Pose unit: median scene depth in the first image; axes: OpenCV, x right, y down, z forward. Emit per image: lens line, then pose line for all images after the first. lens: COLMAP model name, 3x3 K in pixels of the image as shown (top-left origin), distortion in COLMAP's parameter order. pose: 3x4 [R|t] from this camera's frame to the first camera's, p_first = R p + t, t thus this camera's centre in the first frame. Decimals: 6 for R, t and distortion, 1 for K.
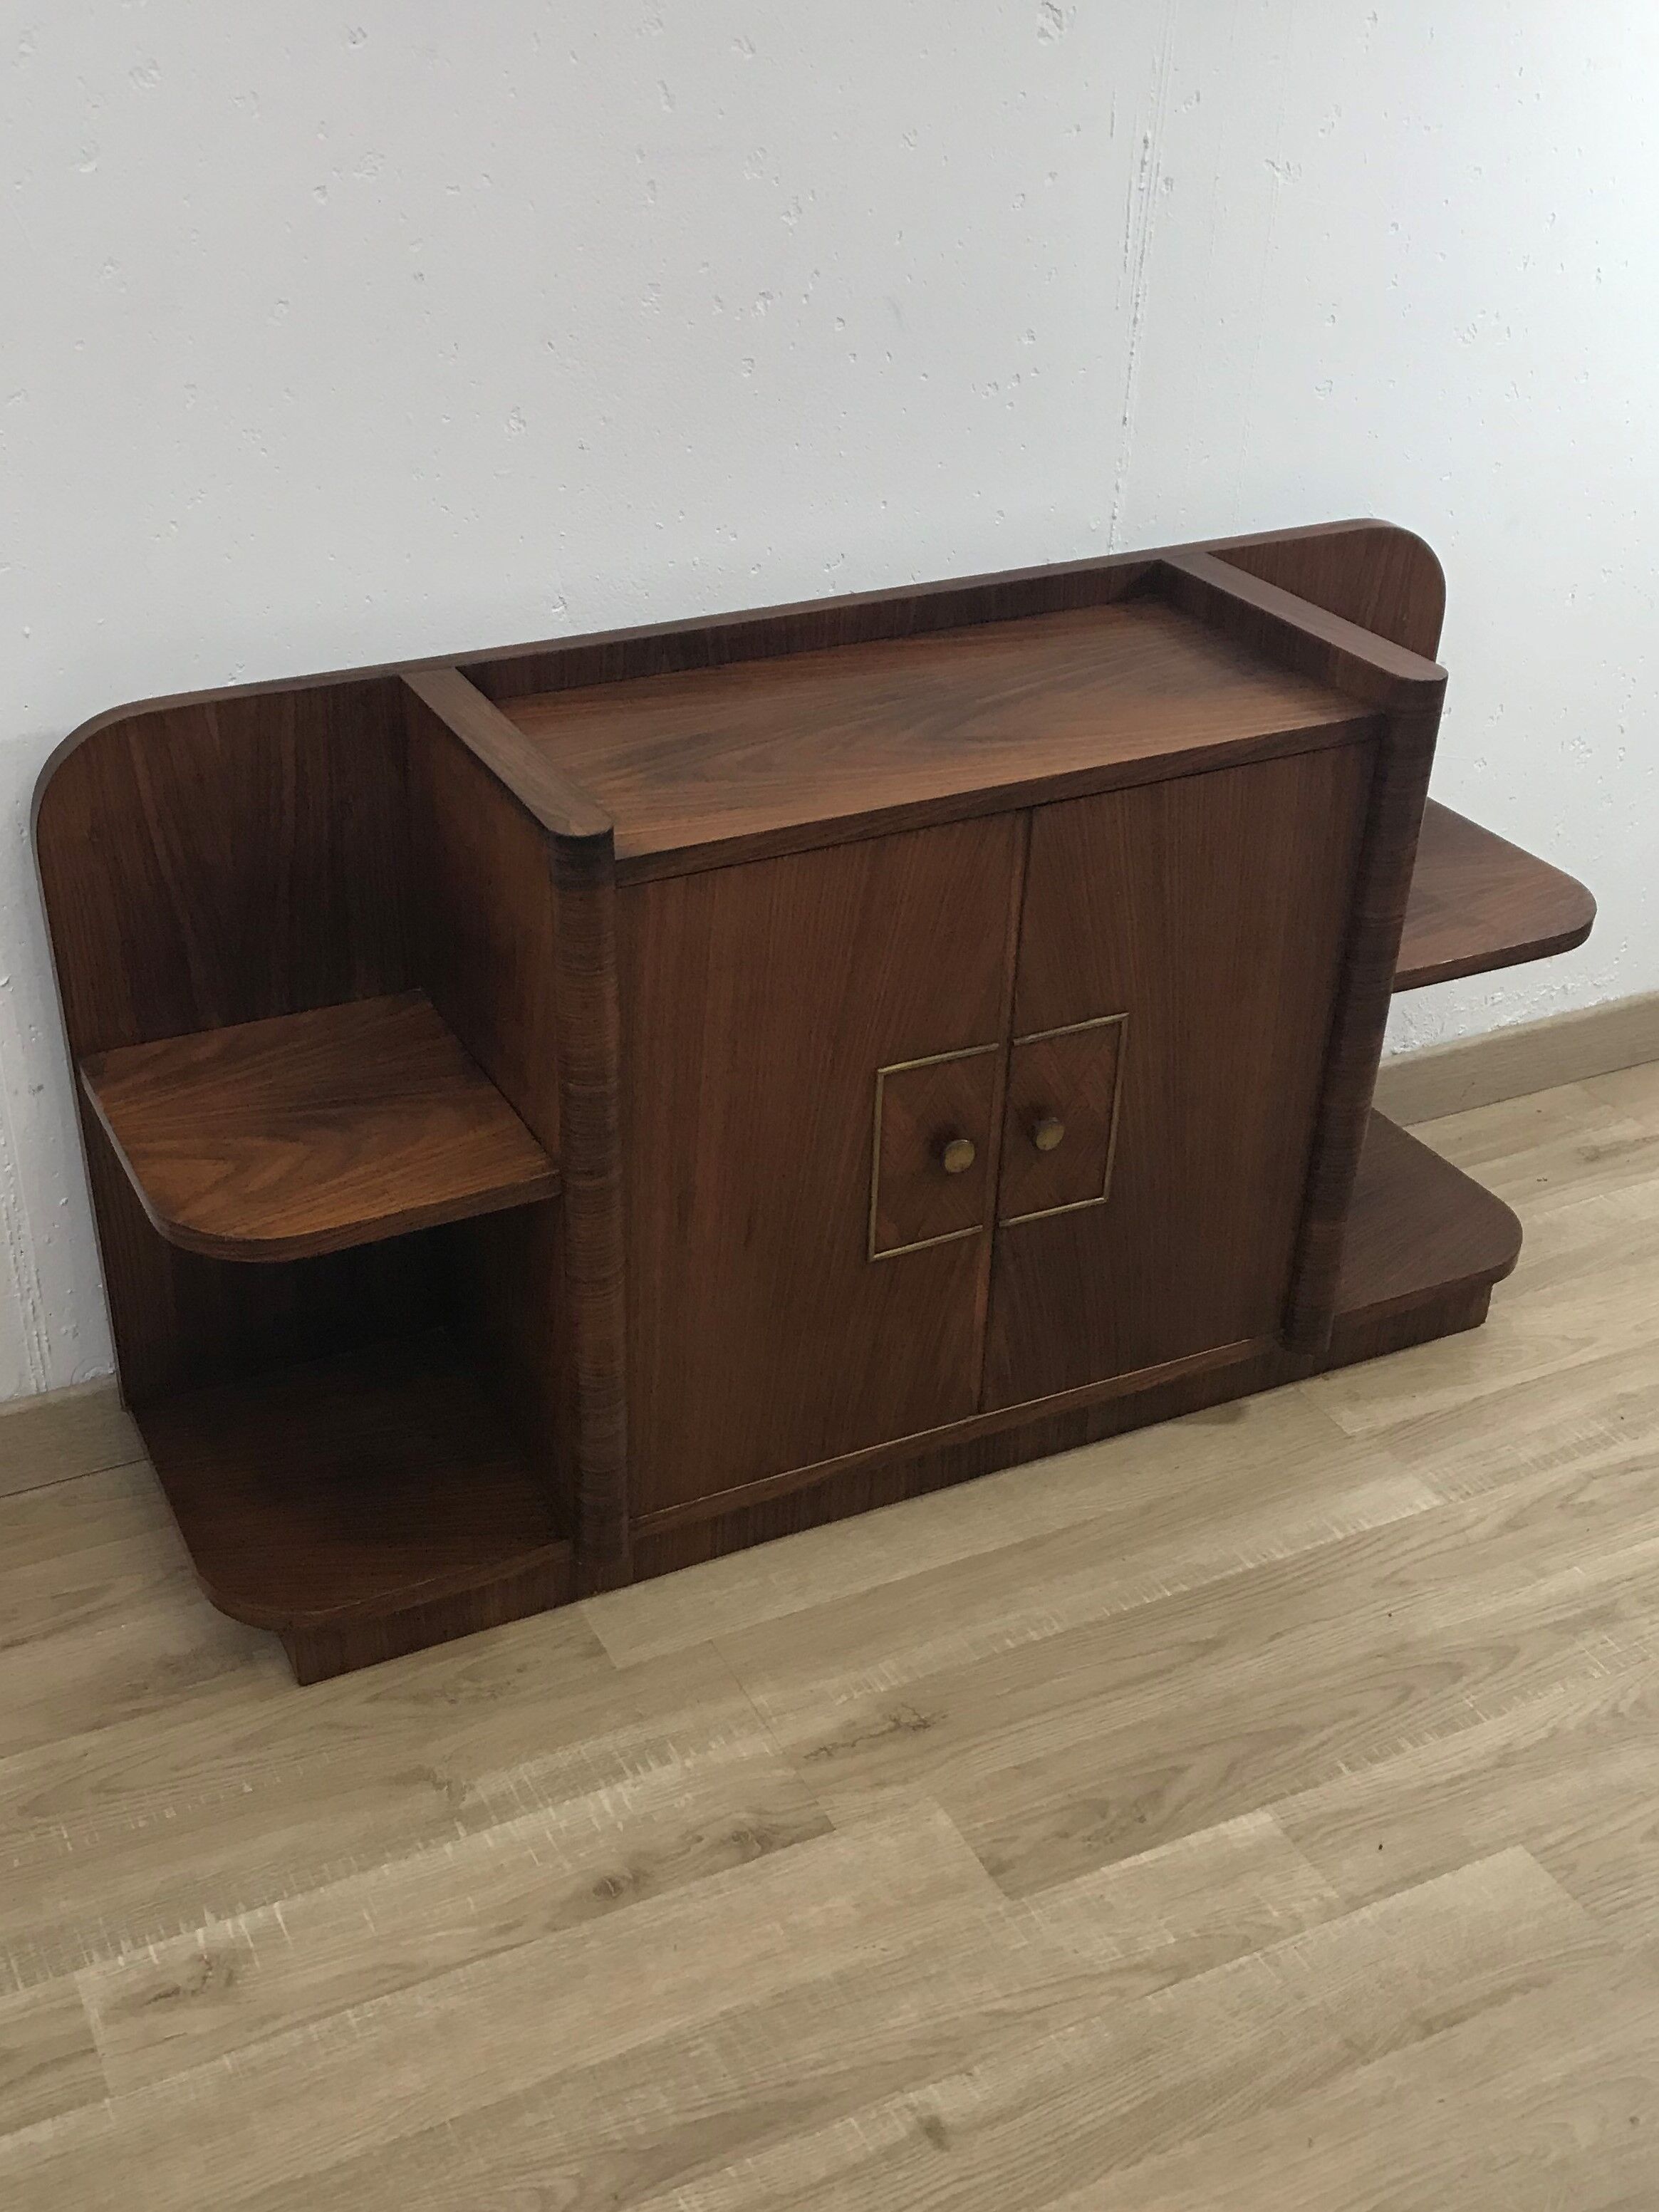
lens RADIAL K [[2326.3, 0, 692.6], [0, 2326.3, 1177.0], [0, 0, 1]] dist [0.152546, -0.348466]
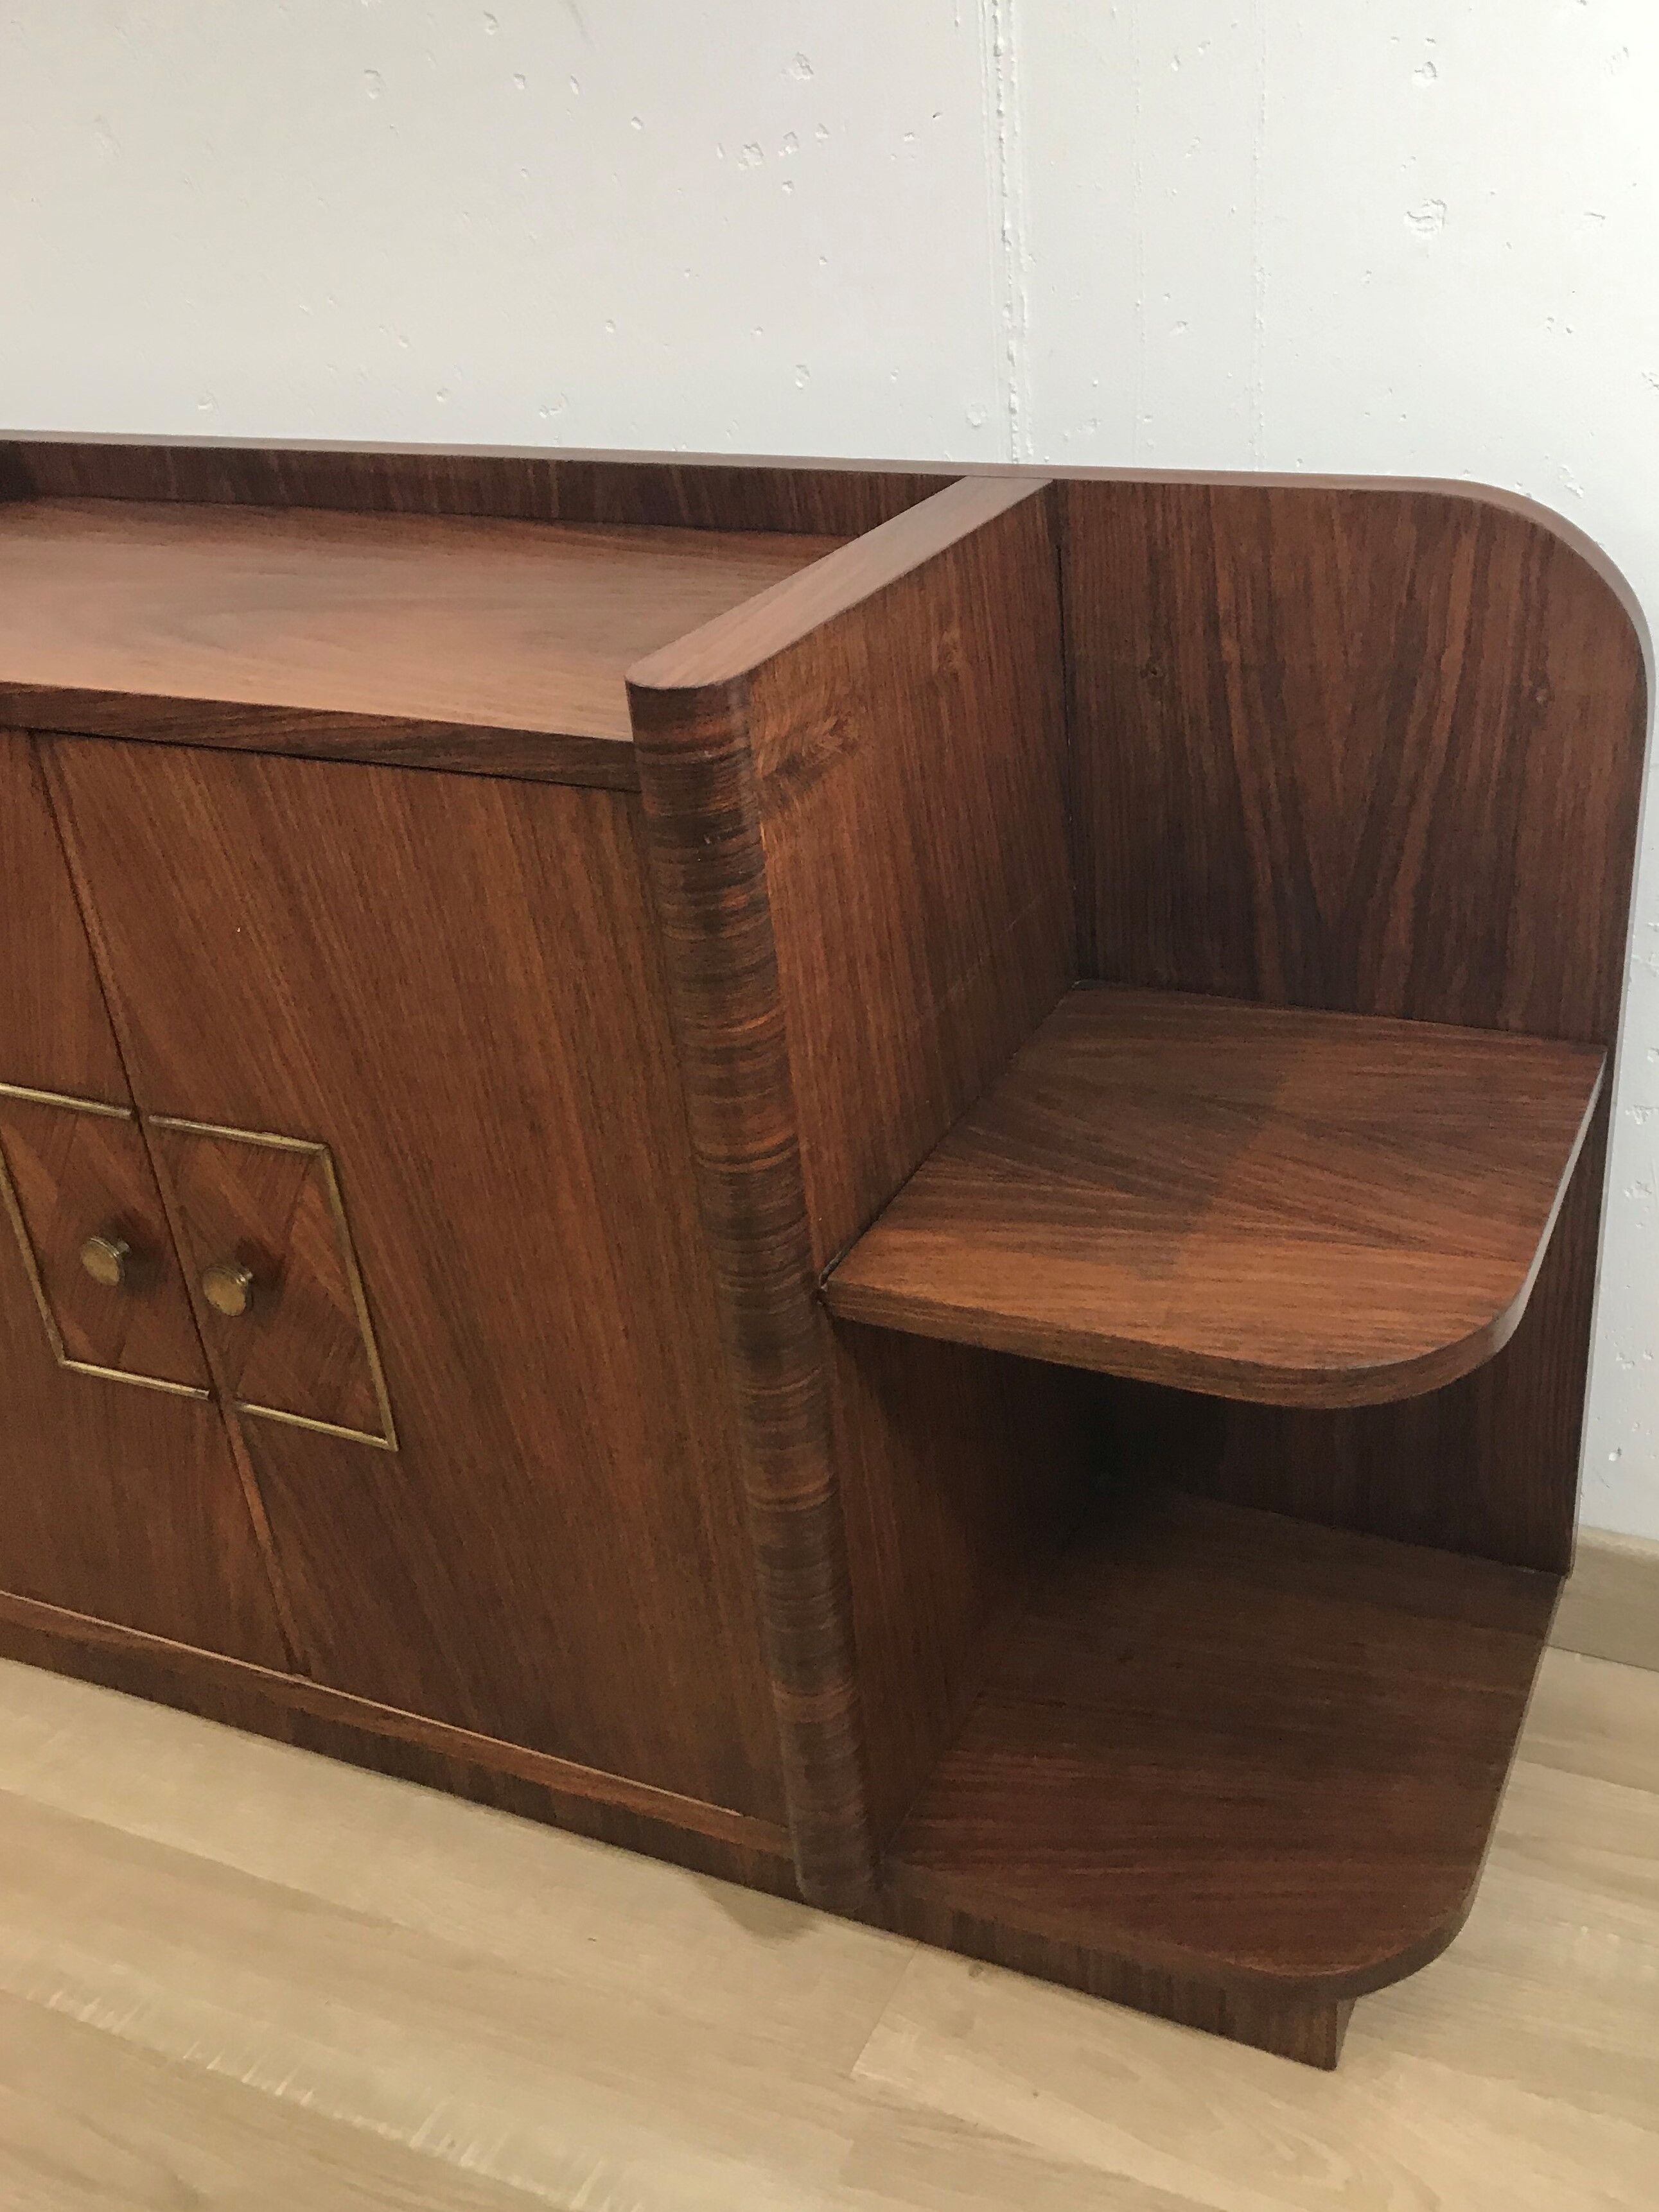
lens RADIAL K [[2134.7, 0, 949.5], [0, 2134.7, 1101.9], [0, 0, 1]] dist [0.026518, 0.011081]
pose [[0.667109, 0.317464, -0.673930, 0.665358], [-0.340946, 0.934457, 0.102694, -0.193729], [0.662361, 0.161266, 0.731623, 0.721162]]
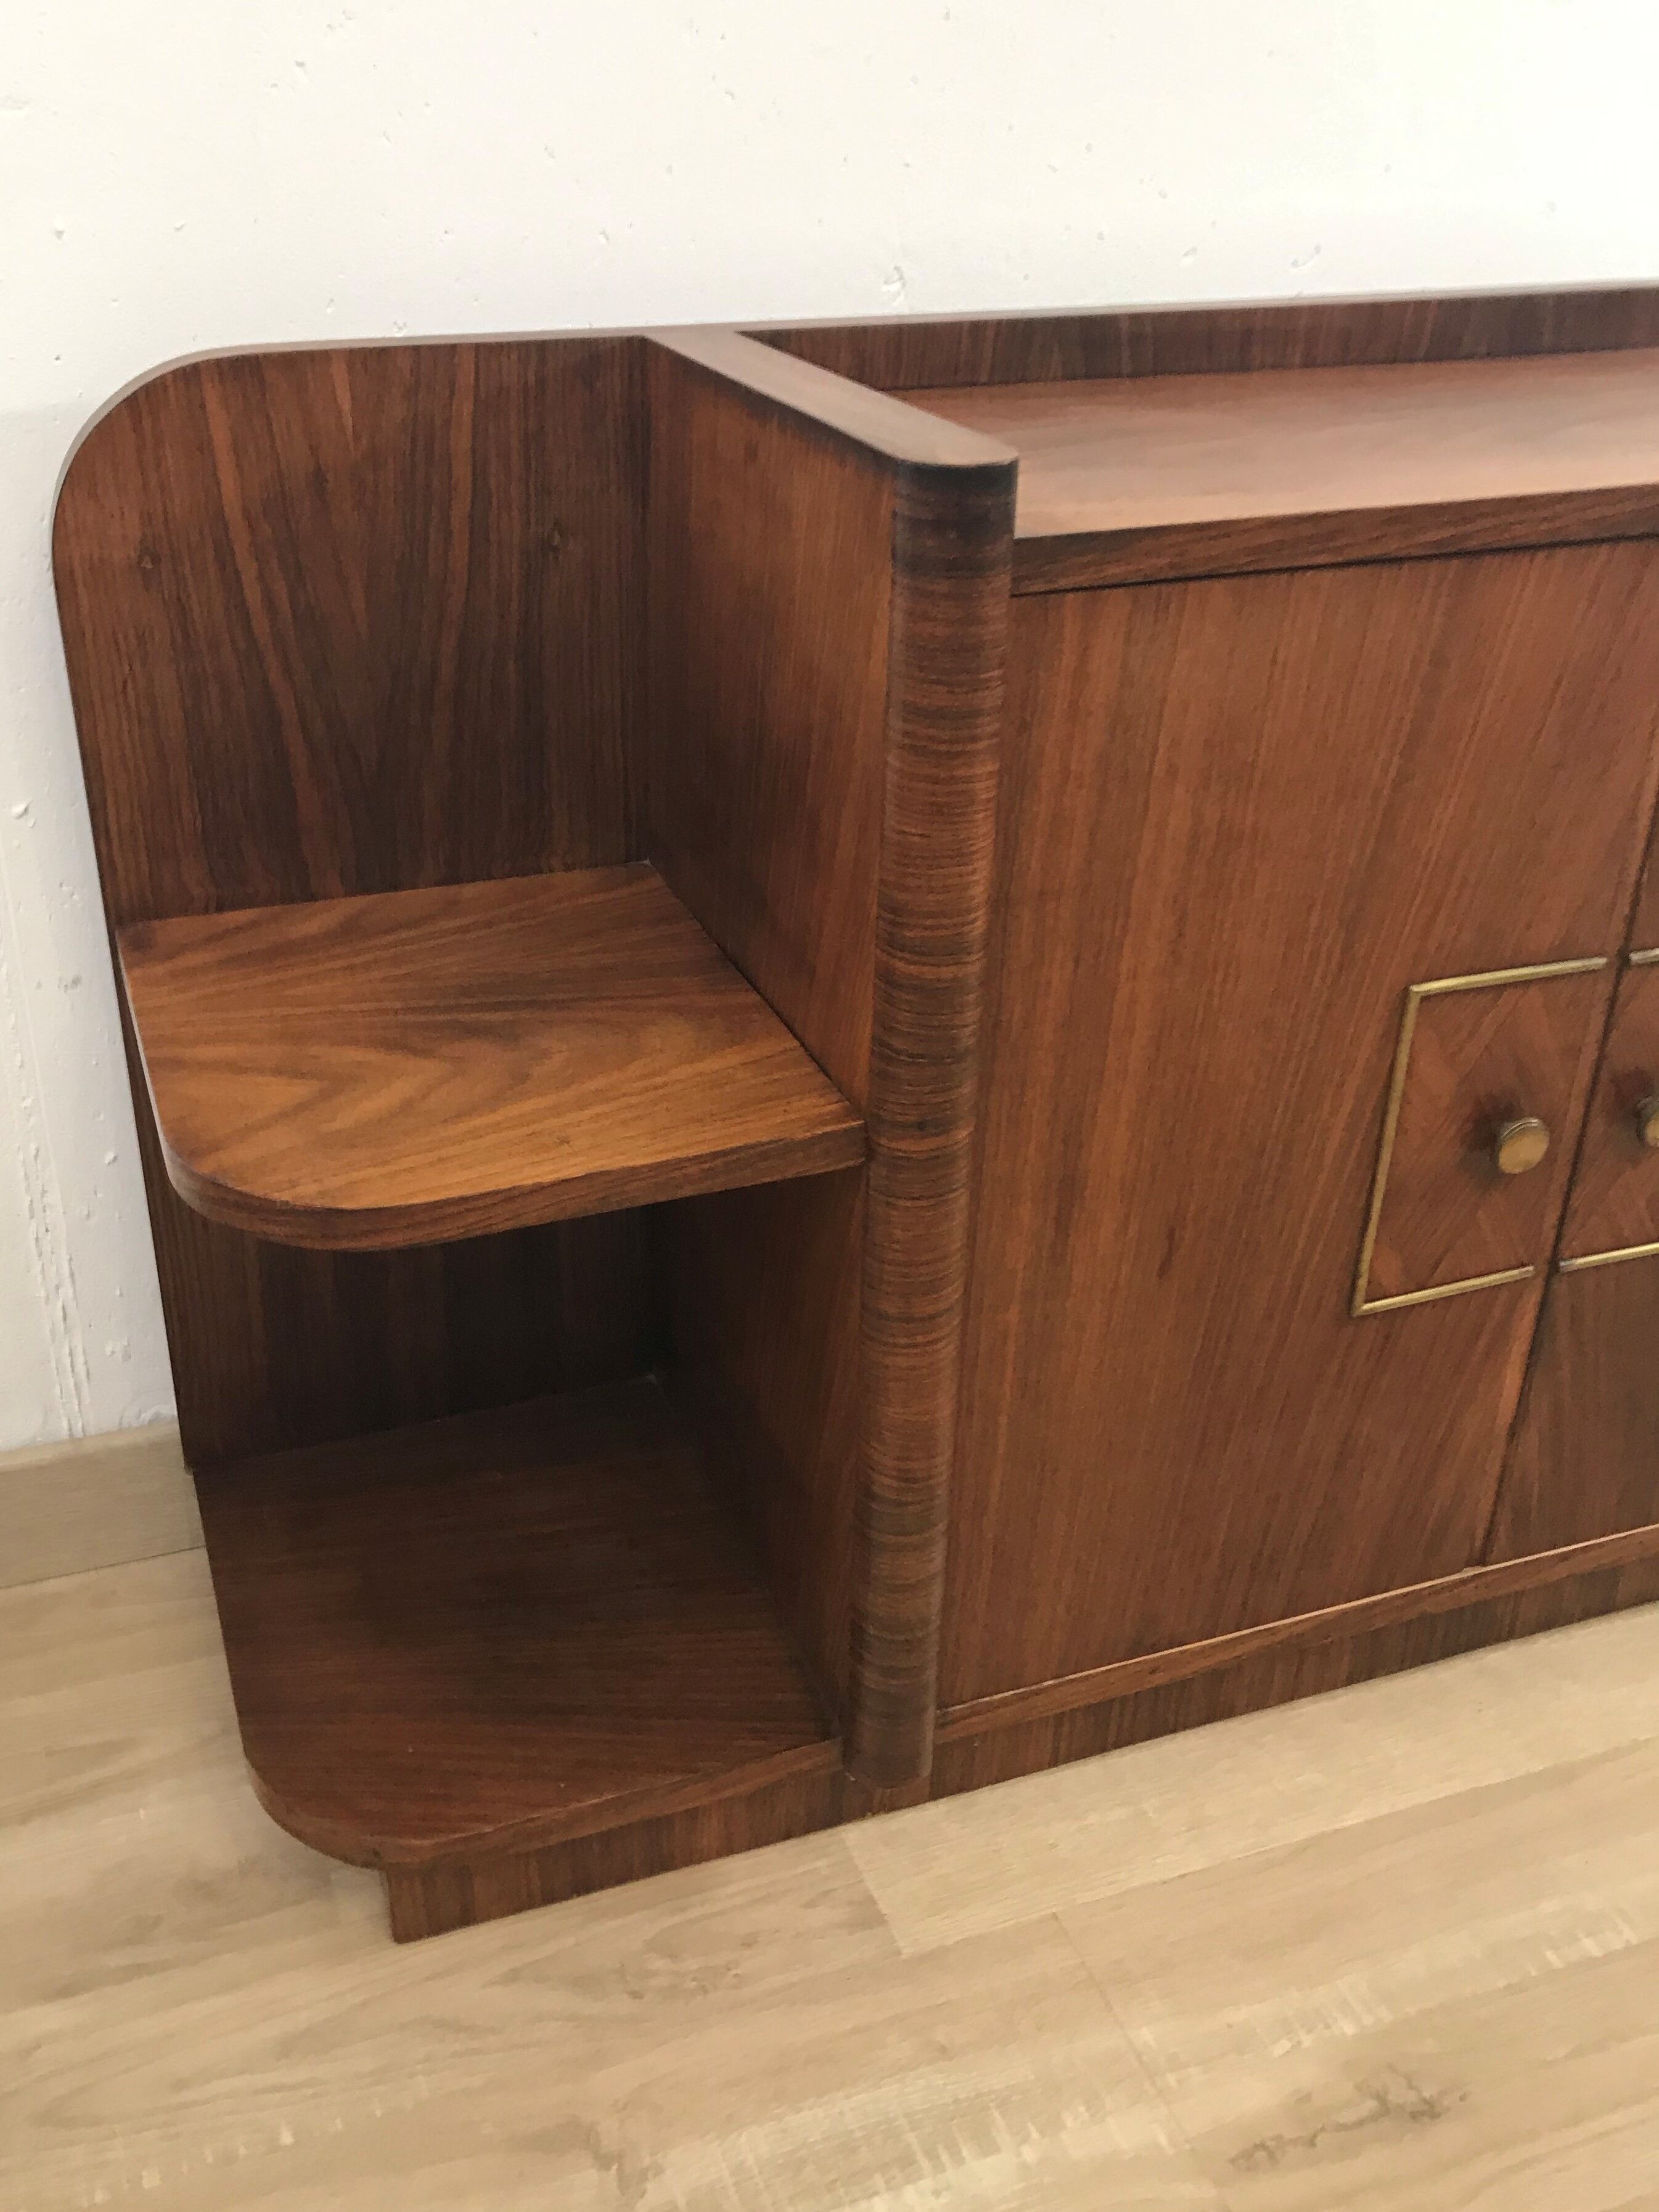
lens RADIAL K [[2046.8, 0, 732.8], [0, 2046.8, 1111.0], [0, 0, 1]] dist [0.028022, -0.009409]
pose [[0.995488, 0.049169, -0.081154, -0.045762], [-0.054199, 0.996666, -0.060991, 0.025427], [0.077885, 0.065114, 0.994834, 0.461727]]
